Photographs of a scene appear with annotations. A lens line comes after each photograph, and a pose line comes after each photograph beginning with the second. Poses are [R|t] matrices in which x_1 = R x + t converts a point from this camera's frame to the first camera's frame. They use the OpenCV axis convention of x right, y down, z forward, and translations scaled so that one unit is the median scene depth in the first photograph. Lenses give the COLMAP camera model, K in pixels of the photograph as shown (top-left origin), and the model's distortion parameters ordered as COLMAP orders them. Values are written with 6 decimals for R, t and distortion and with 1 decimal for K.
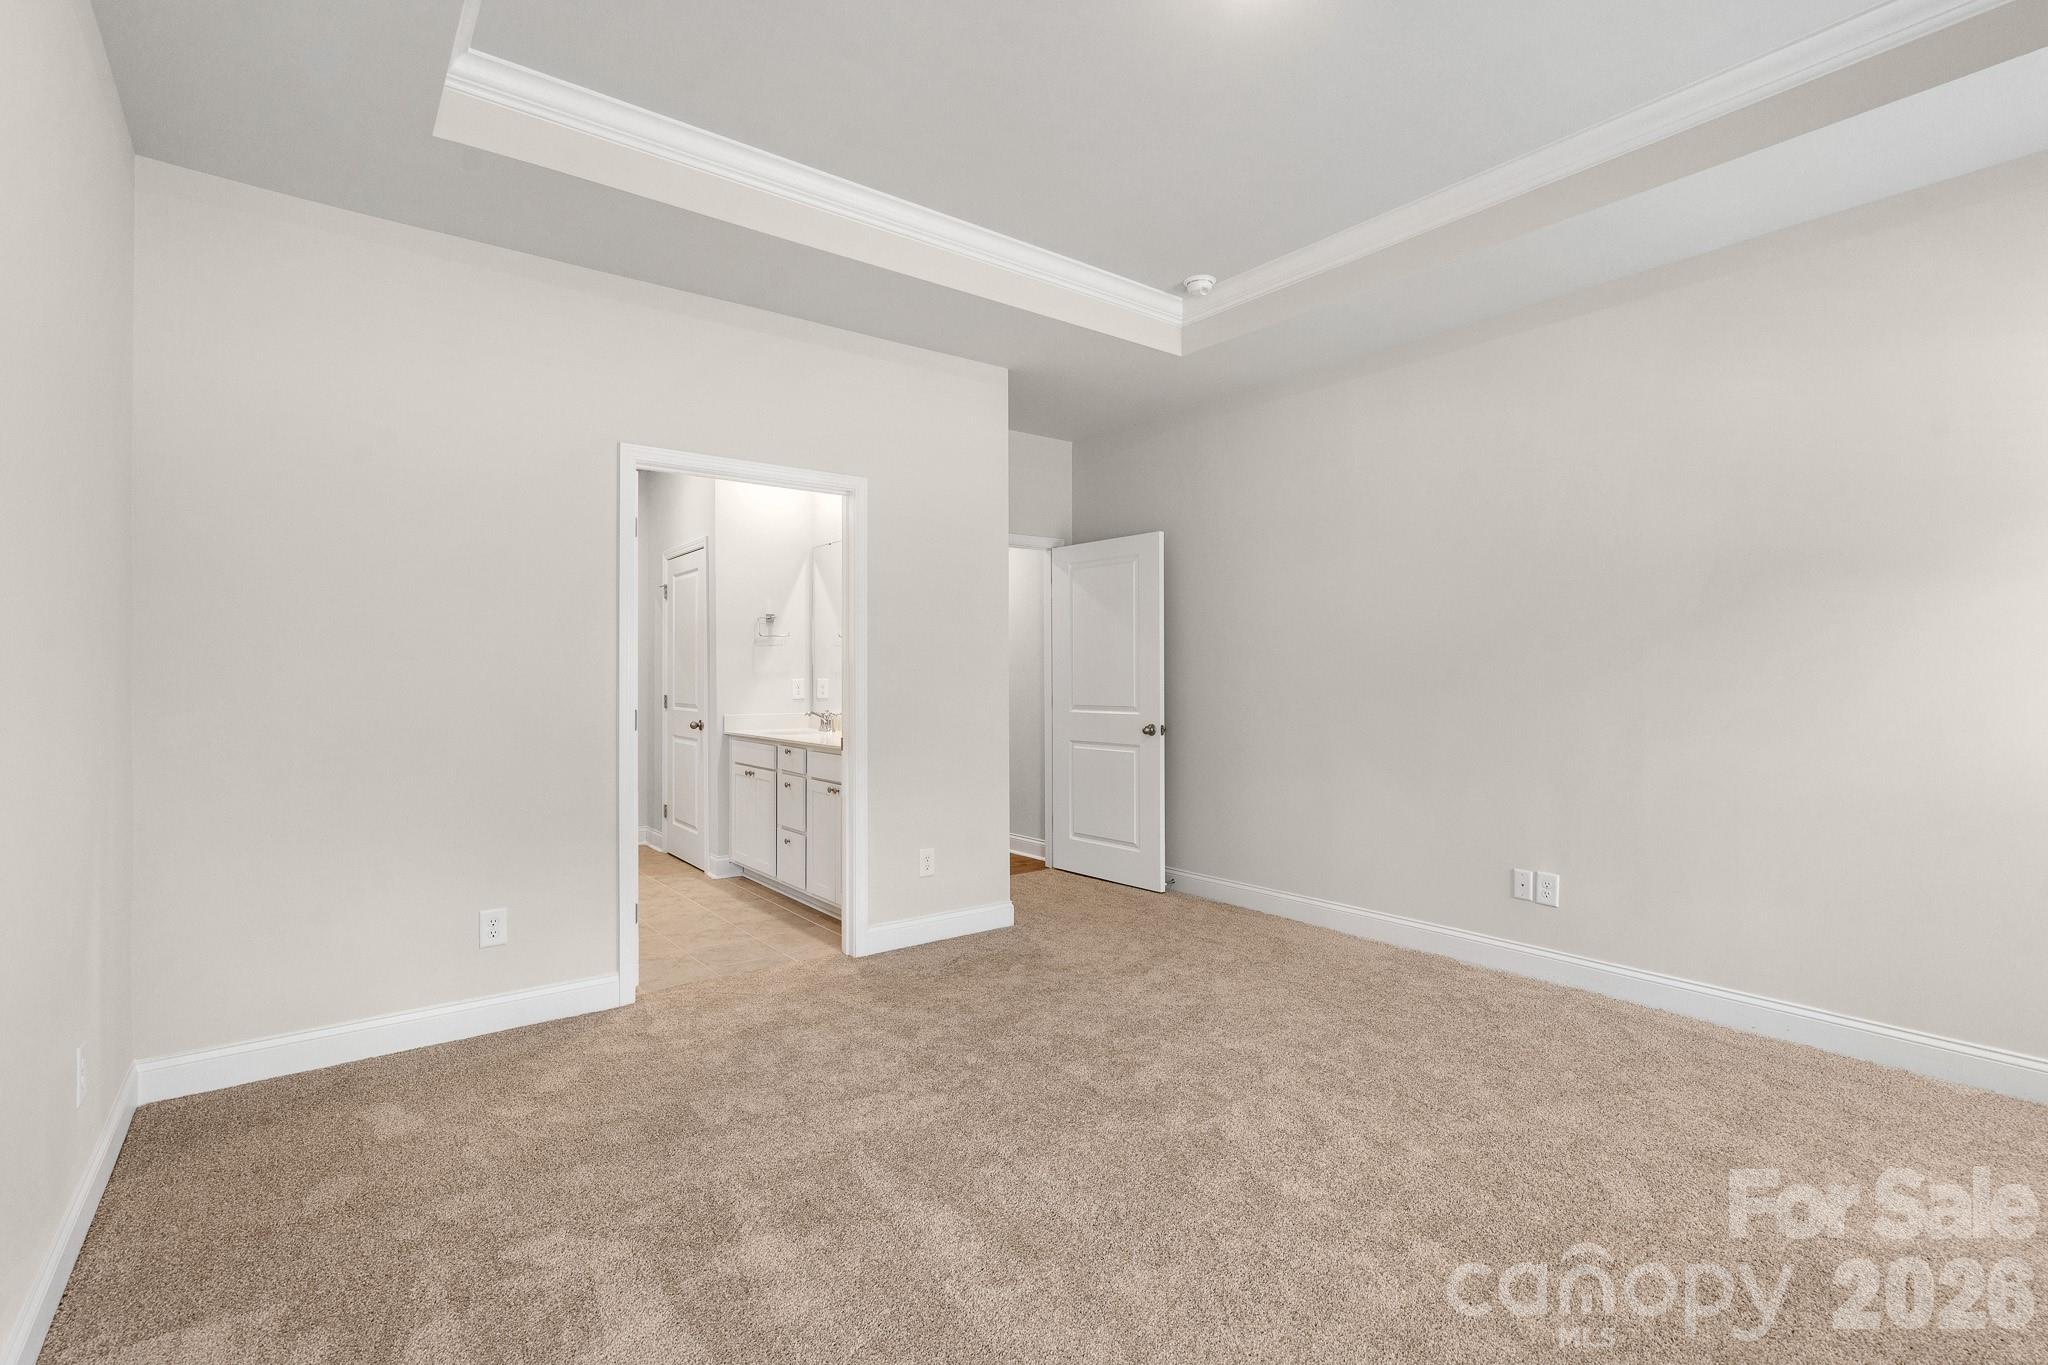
lens RADIAL K [[934.0, 0, 1024.0], [0, 934.0, 682.5], [0, 0, 1]] dist [-0.003000, 0.000331]
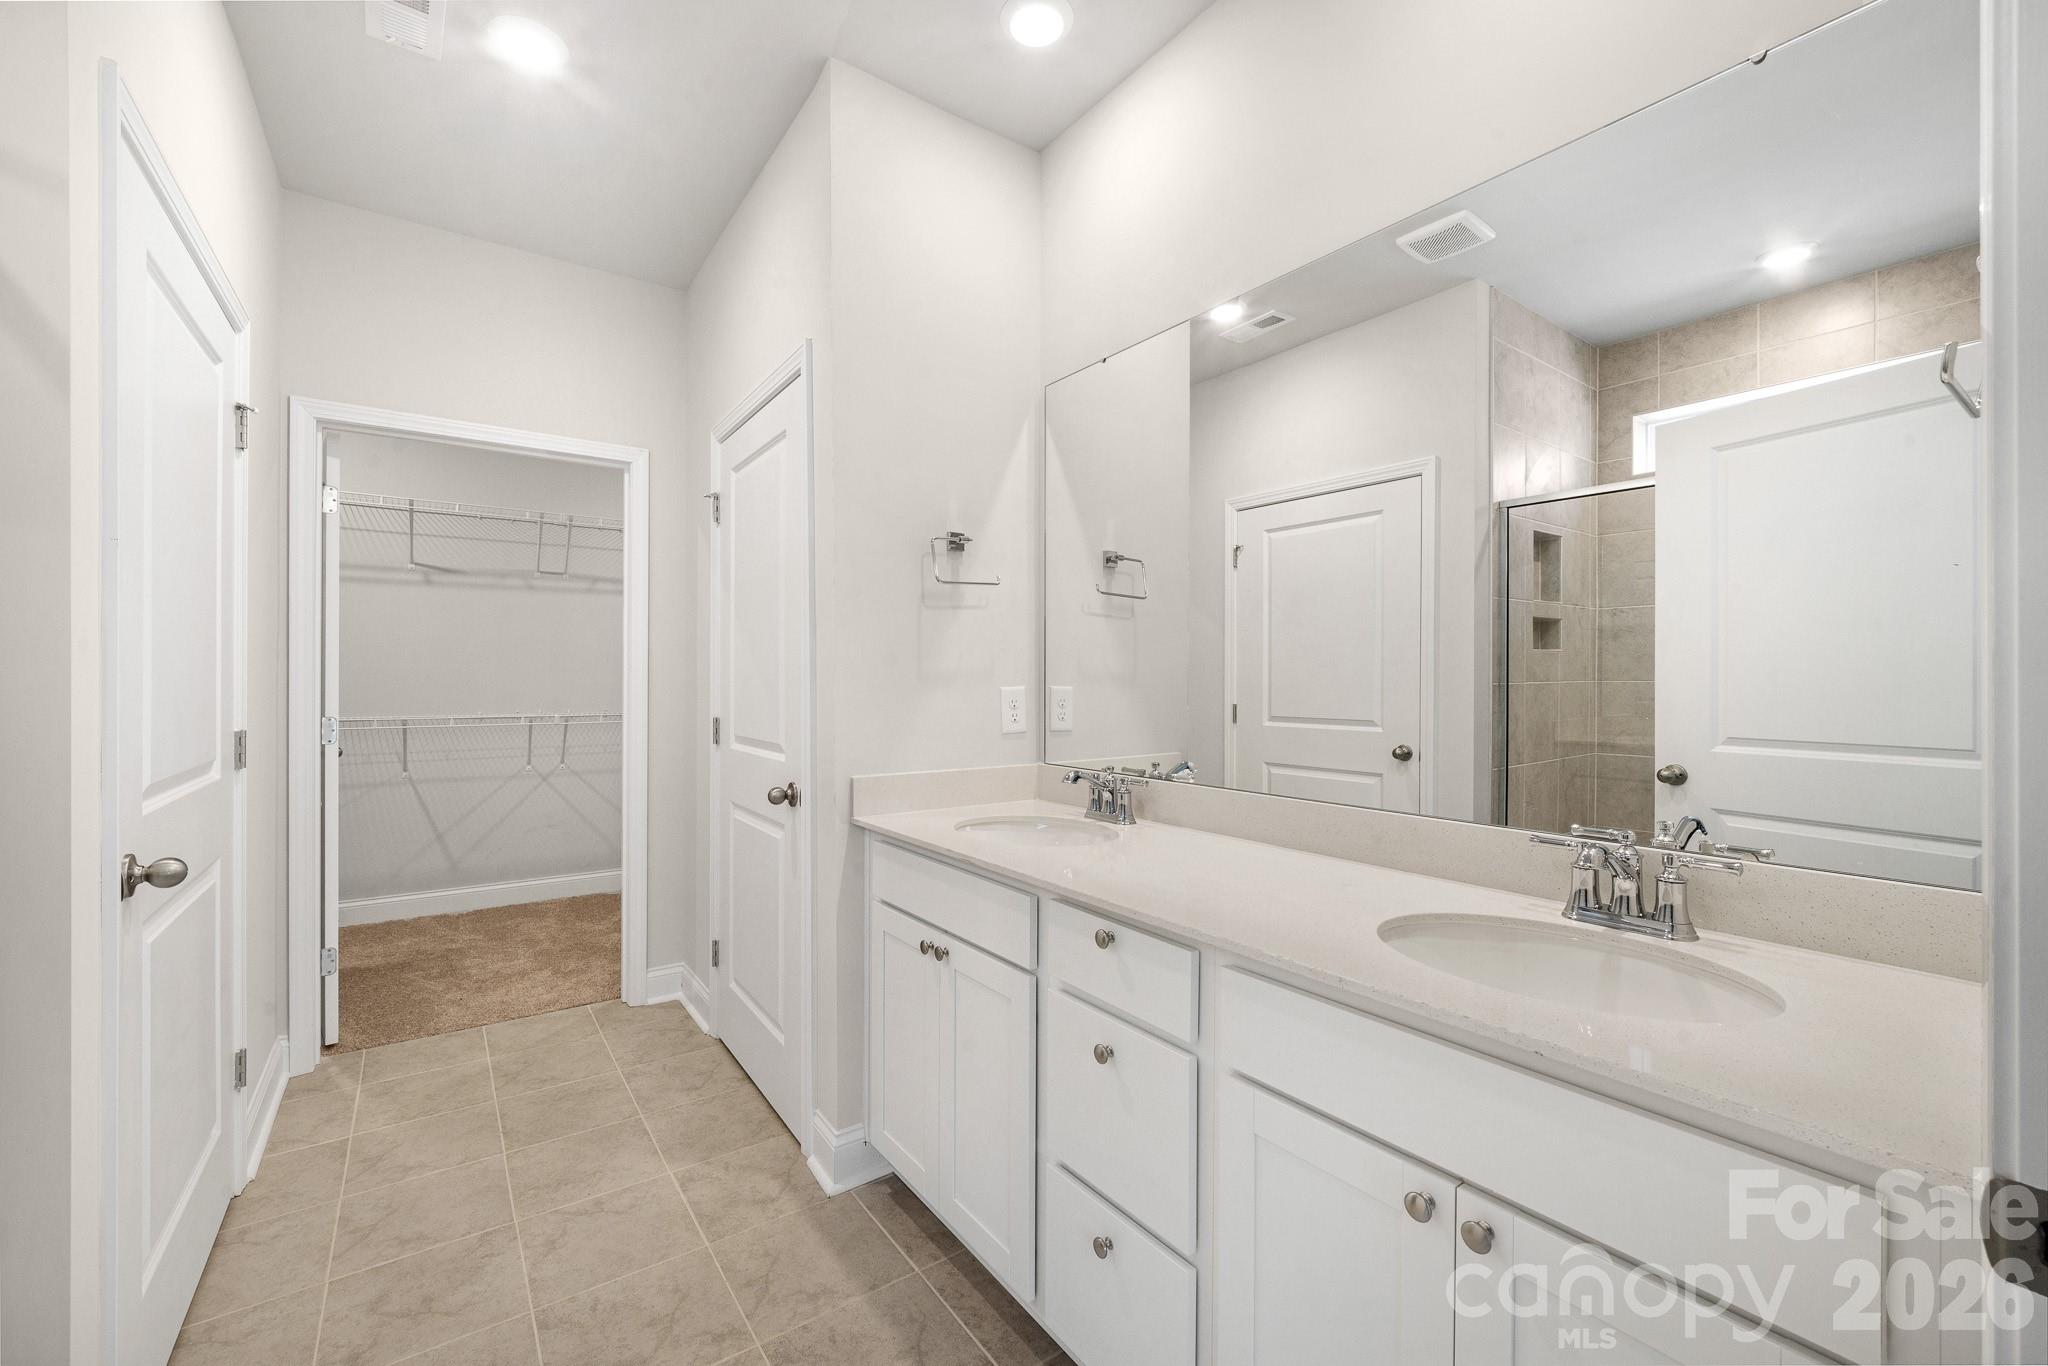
lens RADIAL K [[846.7, 0, 1021.3], [0, 846.7, 676.8], [0, 0, 1]] dist [-0.000440, -0.000220]
pose [[0.999120, 0.000056, -0.041933, -0.220680], [-0.000197, 0.999994, -0.003377, -0.006894], [0.041932, 0.003382, 0.999115, 0.604314]]
